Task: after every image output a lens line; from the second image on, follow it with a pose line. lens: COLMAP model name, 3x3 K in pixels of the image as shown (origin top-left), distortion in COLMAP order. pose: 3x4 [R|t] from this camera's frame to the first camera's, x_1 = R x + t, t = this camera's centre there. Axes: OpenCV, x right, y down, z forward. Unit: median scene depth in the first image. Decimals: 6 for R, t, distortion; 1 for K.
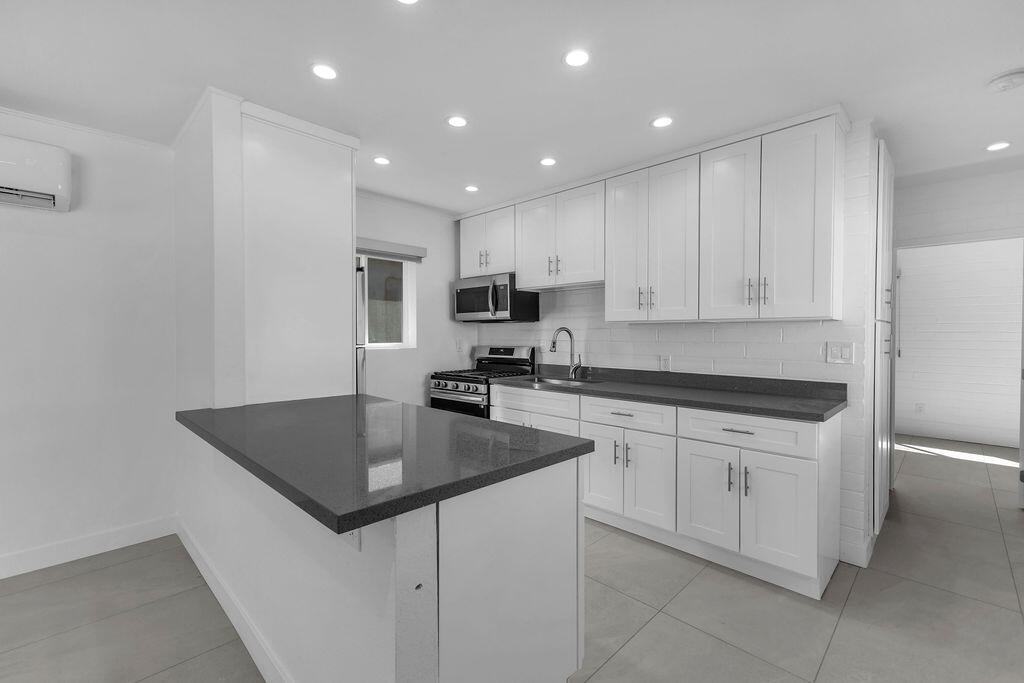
lens RADIAL K [[445.0, 0, 512.6], [0, 445.0, 342.9], [0, 0, 1]] dist [0.001526, 0.000122]
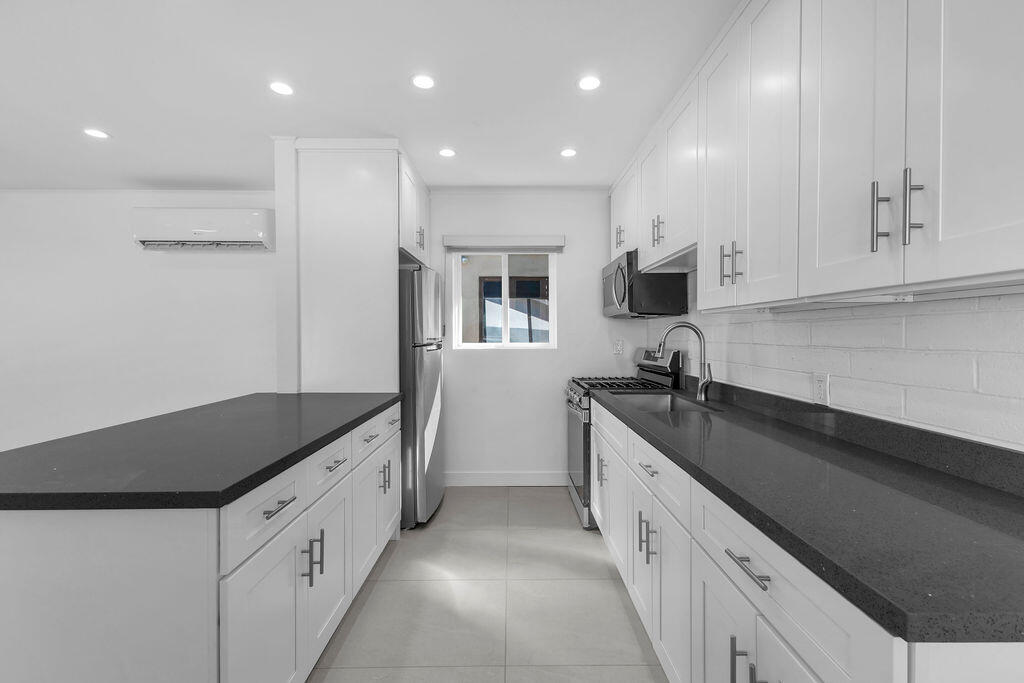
lens RADIAL K [[445.0, 0, 510.5], [0, 445.0, 340.0], [0, 0, 1]] dist [0.001526, 0.000122]
pose [[0.697805, 0.006346, -0.716259, 0.430821], [-0.012285, 0.999920, -0.003109, -0.002858], [0.716182, 0.010969, 0.697827, 0.376998]]
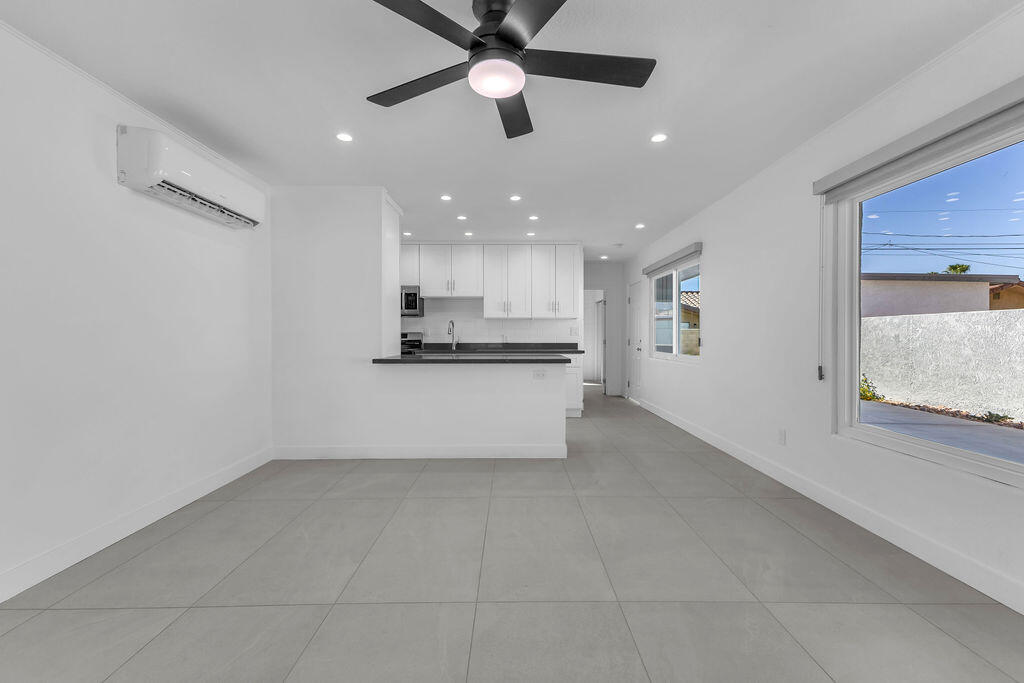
lens RADIAL K [[445.0, 0, 511.6], [0, 445.0, 338.1], [0, 0, 1]] dist [0.001526, 0.000122]
pose [[0.709002, -0.007394, 0.705167, -1.002020], [0.016827, 0.999838, -0.006435, 0.051879], [-0.705005, 0.016428, 0.709012, -0.426757]]
